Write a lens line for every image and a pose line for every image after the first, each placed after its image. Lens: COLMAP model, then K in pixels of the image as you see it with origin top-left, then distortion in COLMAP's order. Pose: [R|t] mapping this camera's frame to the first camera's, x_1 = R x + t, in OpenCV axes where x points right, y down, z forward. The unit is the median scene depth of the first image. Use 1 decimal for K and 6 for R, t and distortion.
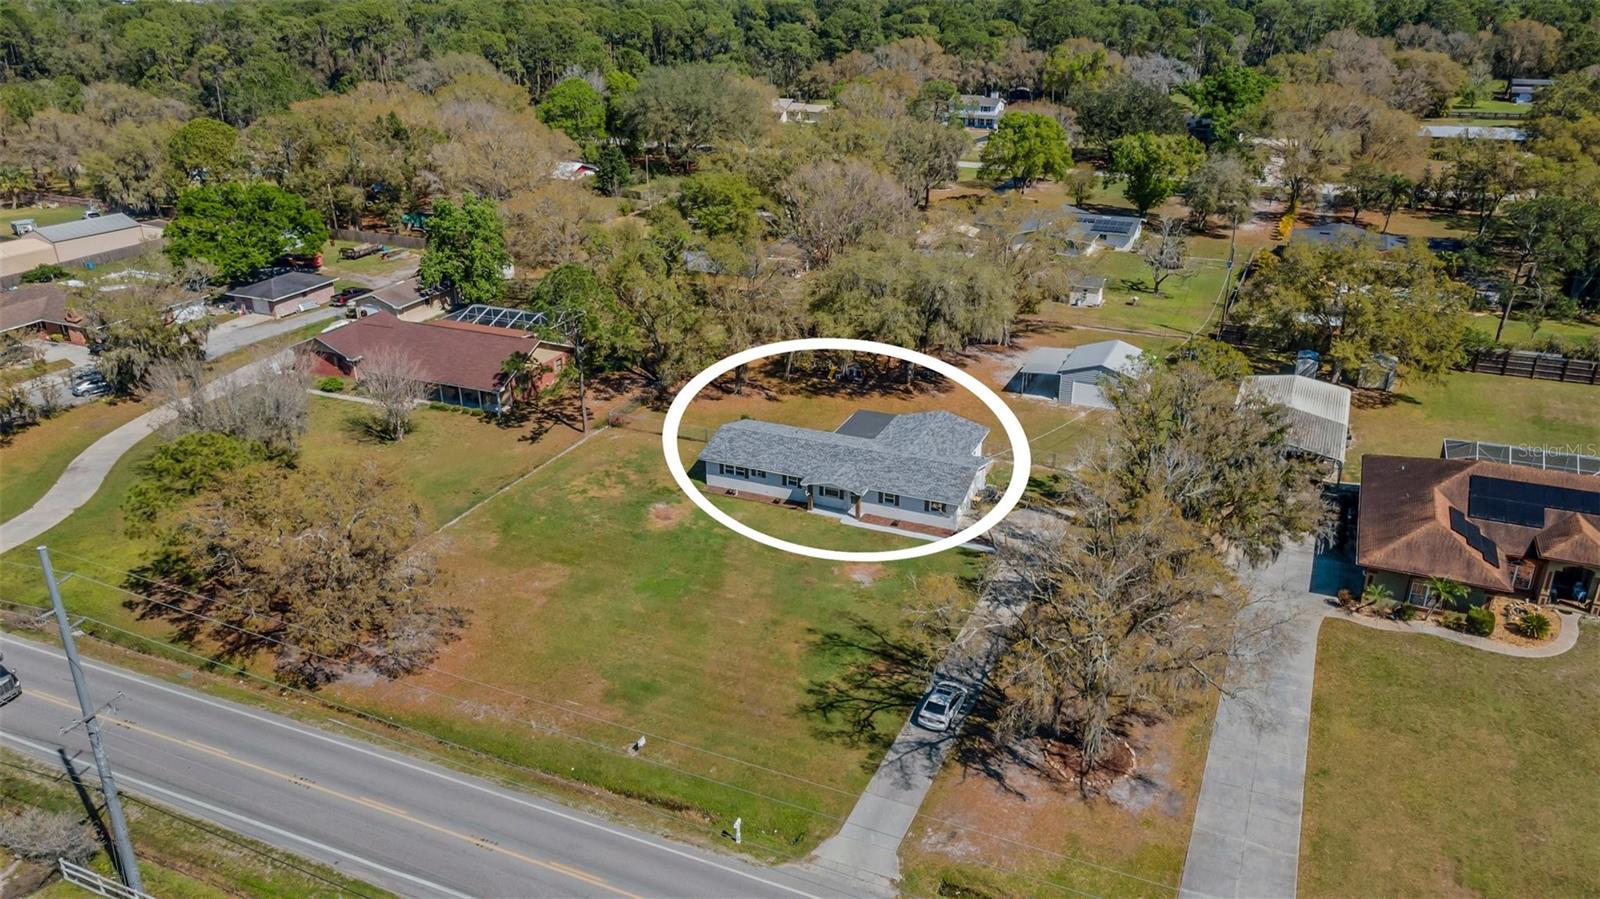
lens RADIAL K [[1171.7, 0, 805.4], [0, 1171.7, 449.5], [0, 0, 1]] dist [0.001817, -0.001357]
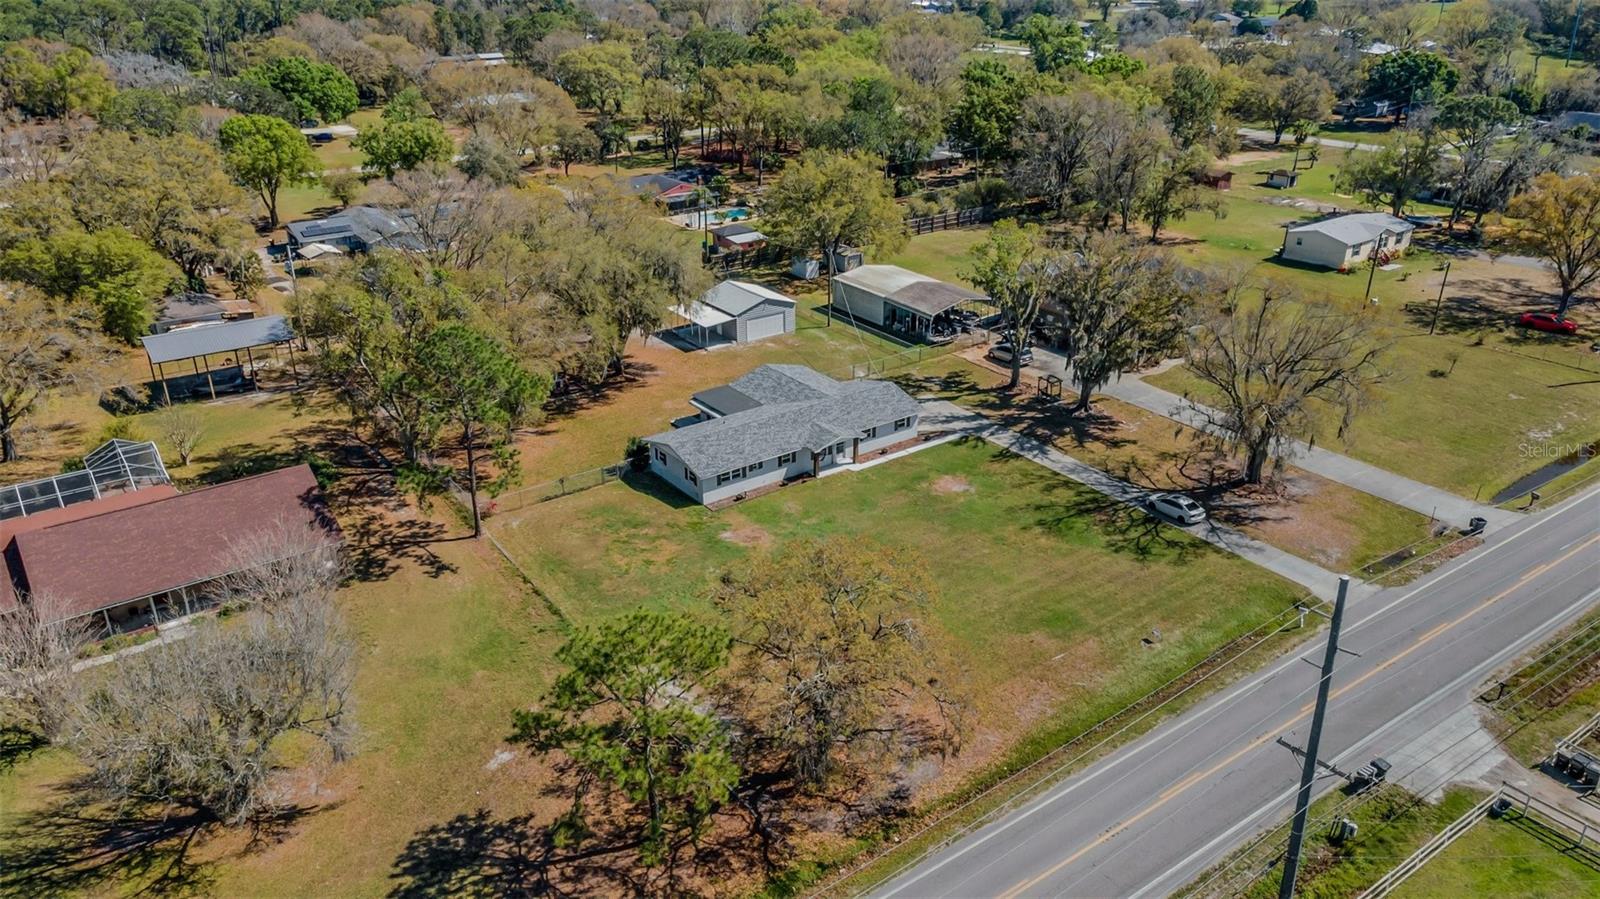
lens RADIAL K [[1171.7, 0, 805.4], [0, 1171.7, 449.5], [0, 0, 1]] dist [0.001817, -0.001357]
pose [[0.498699, -0.348281, 0.793725, -0.789903], [0.347129, 0.919330, 0.185294, -0.158497], [-0.794230, 0.183119, 0.579367, 0.424041]]
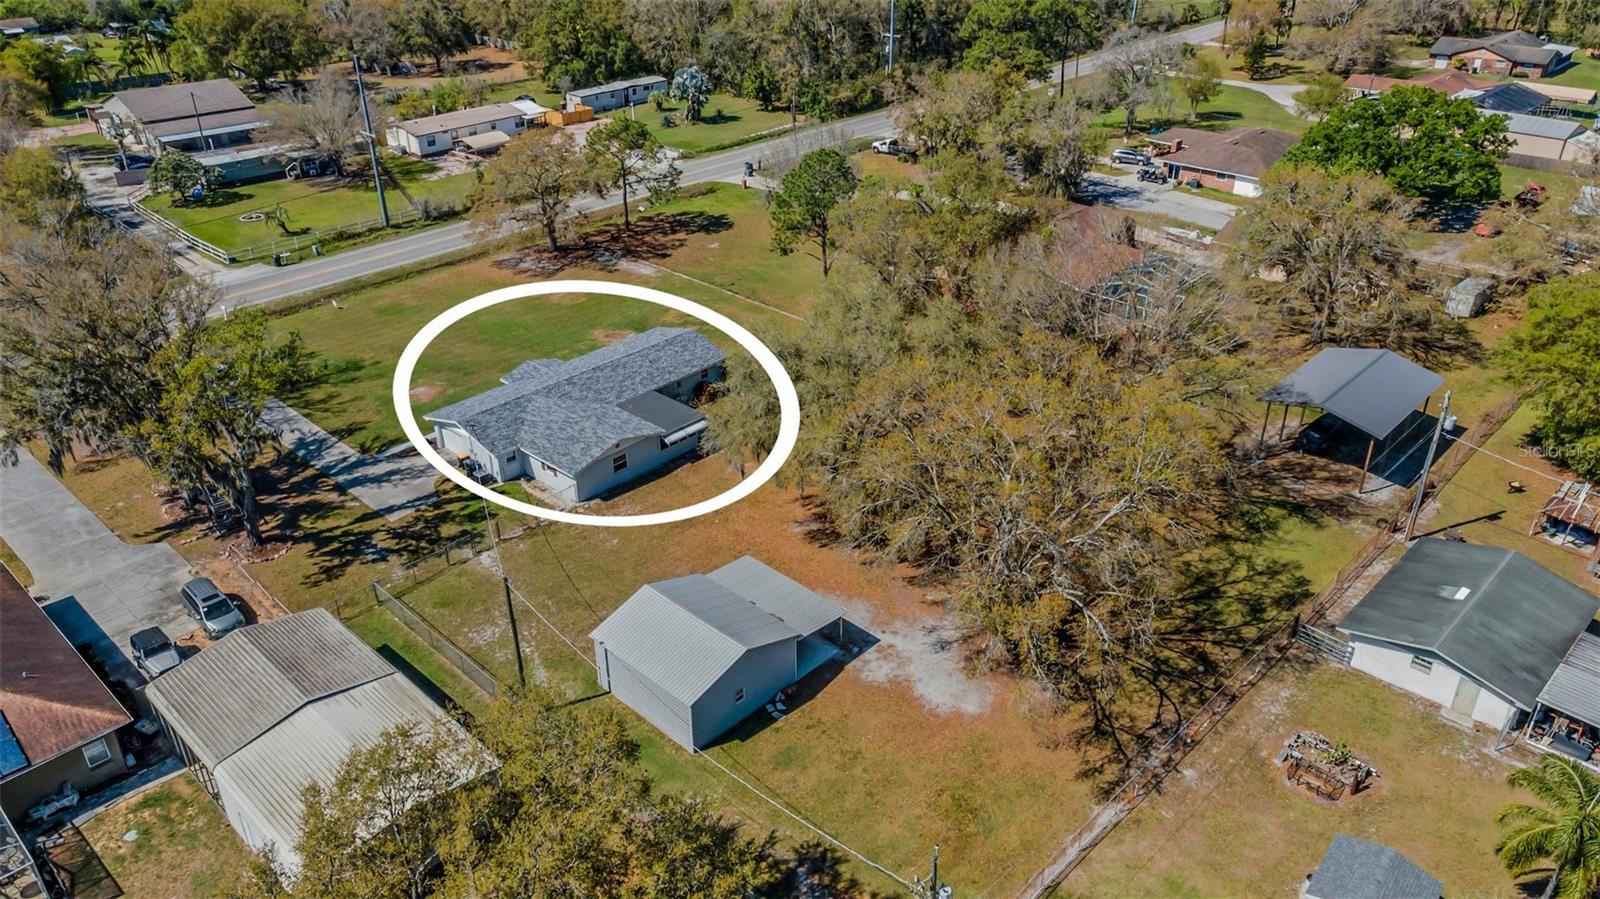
lens RADIAL K [[1171.7, 0, 805.4], [0, 1171.7, 449.5], [0, 0, 1]] dist [0.001817, -0.001357]
pose [[-0.327696, 0.460193, -0.825129, 0.802469], [-0.368088, 0.742157, 0.560102, -0.562990], [0.870130, 0.487263, -0.073810, 1.292590]]
